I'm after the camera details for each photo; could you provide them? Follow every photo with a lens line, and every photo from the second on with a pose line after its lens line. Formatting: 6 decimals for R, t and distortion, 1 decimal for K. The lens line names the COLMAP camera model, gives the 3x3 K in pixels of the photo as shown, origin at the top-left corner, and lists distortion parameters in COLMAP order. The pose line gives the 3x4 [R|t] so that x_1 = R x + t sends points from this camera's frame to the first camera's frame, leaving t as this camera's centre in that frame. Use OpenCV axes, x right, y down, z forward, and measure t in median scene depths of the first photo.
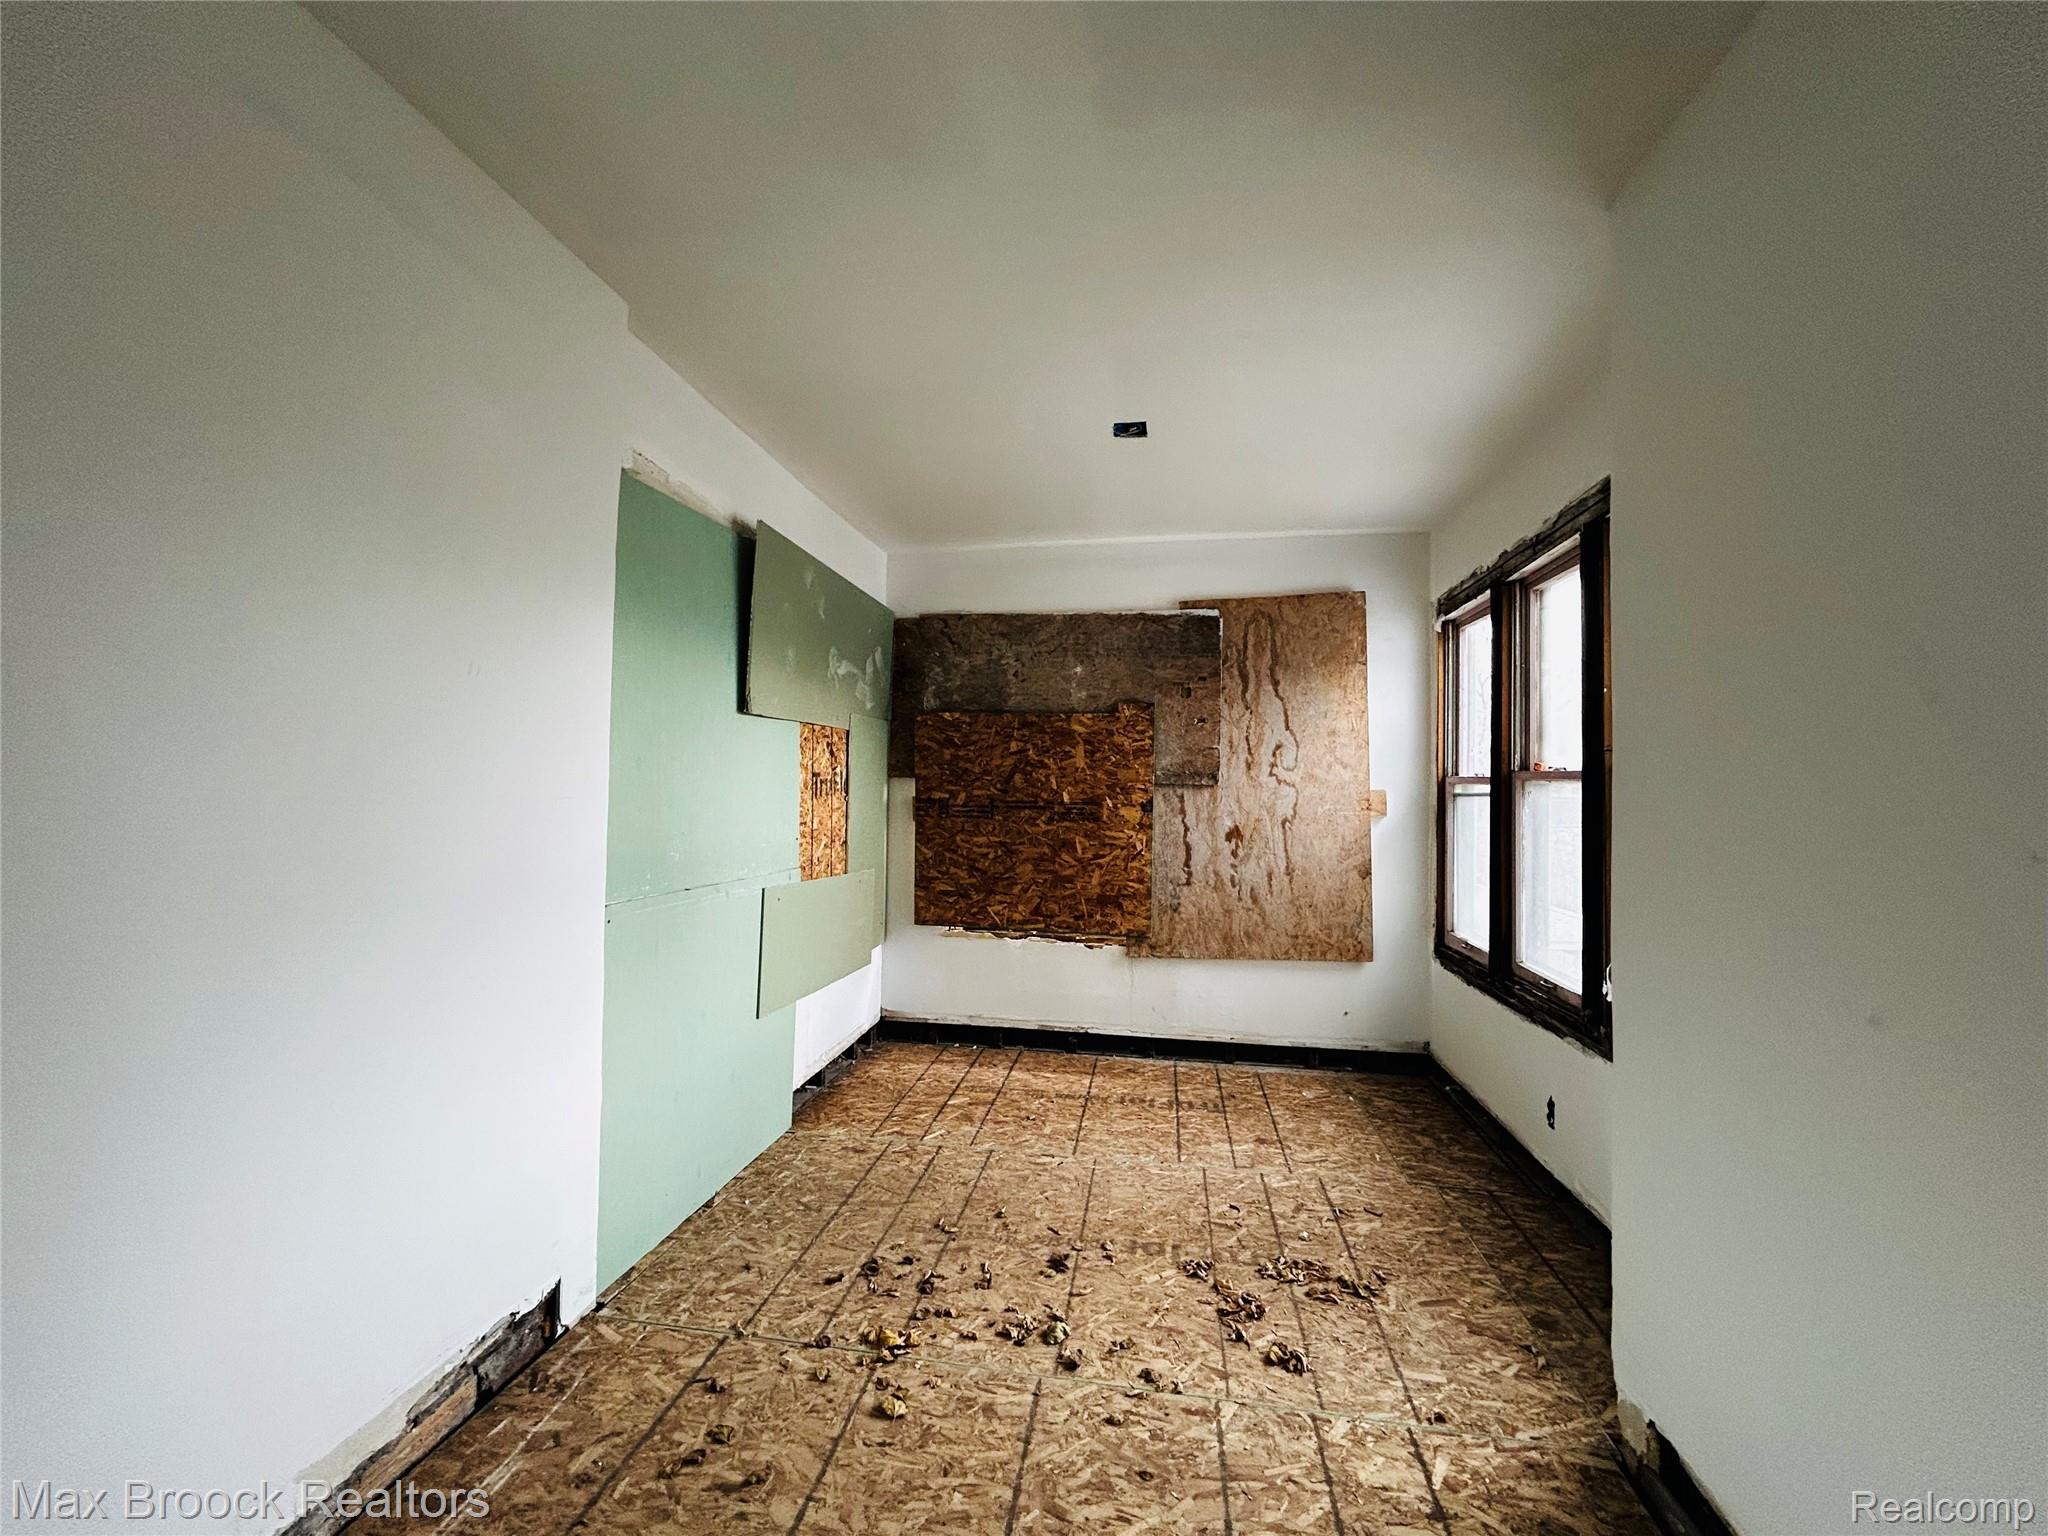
lens RADIAL K [[823.6, 0, 1034.4], [0, 823.6, 775.7], [0, 0, 1]] dist [-0.001232, 0.000138]
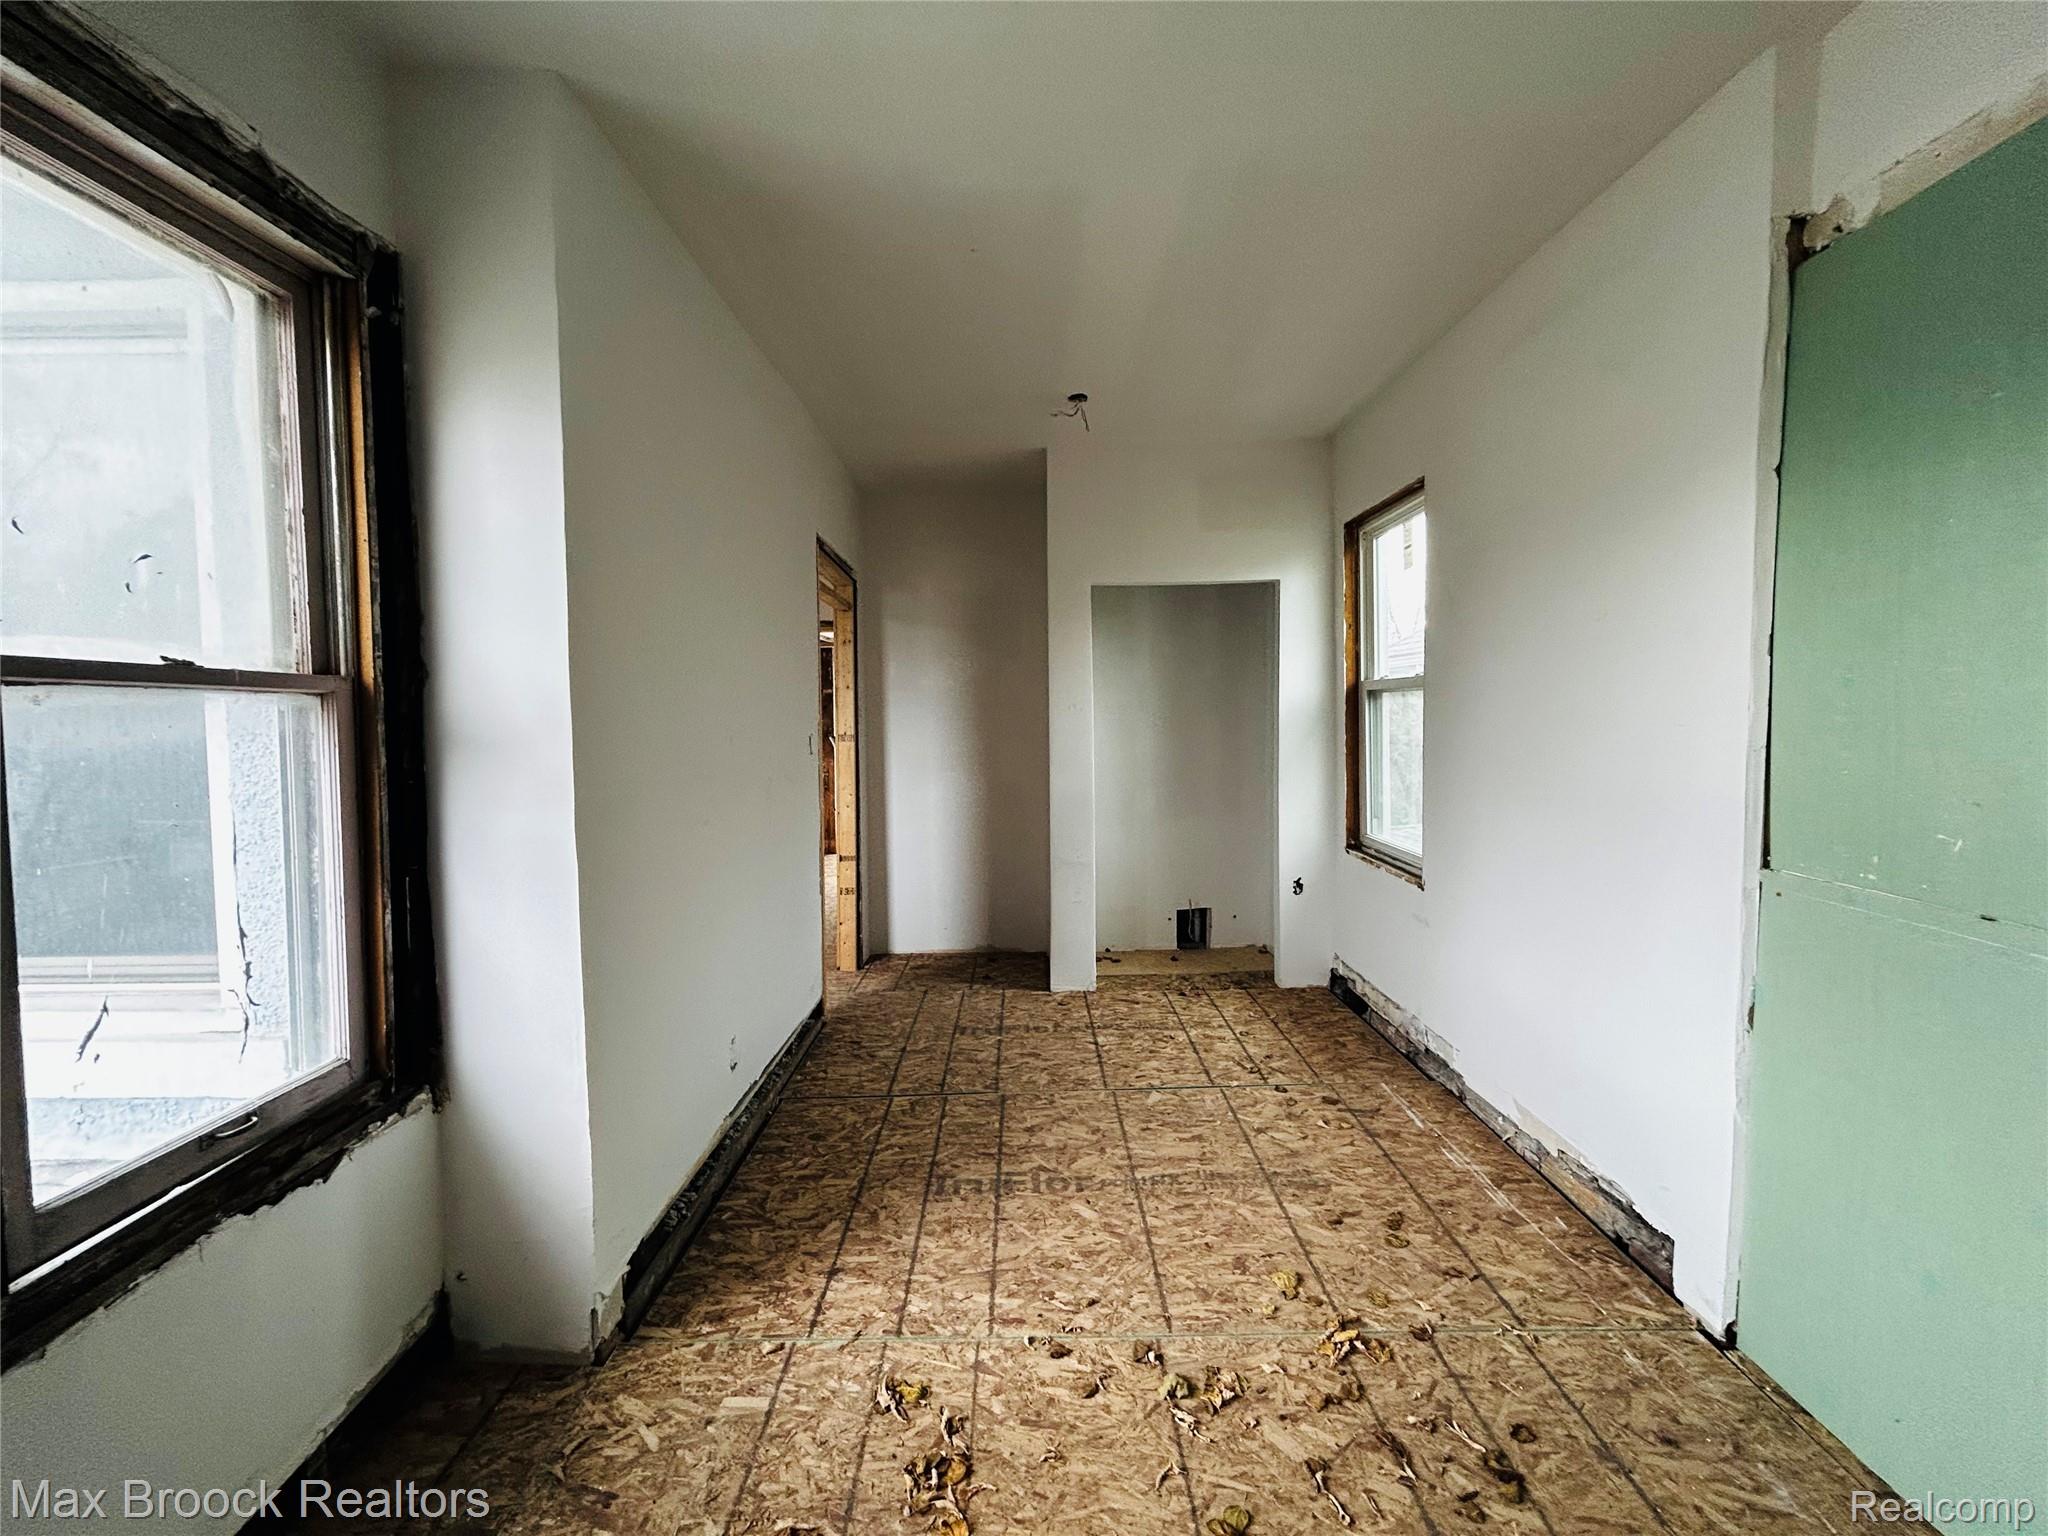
lens RADIAL K [[823.6, 0, 1021.2], [0, 823.6, 753.5], [0, 0, 1]] dist [-0.001232, 0.000138]
pose [[-0.988431, 0.007610, -0.151482, 0.333443], [0.002415, 0.999404, 0.034449, 0.026613], [0.151654, 0.033685, -0.987860, 1.979780]]
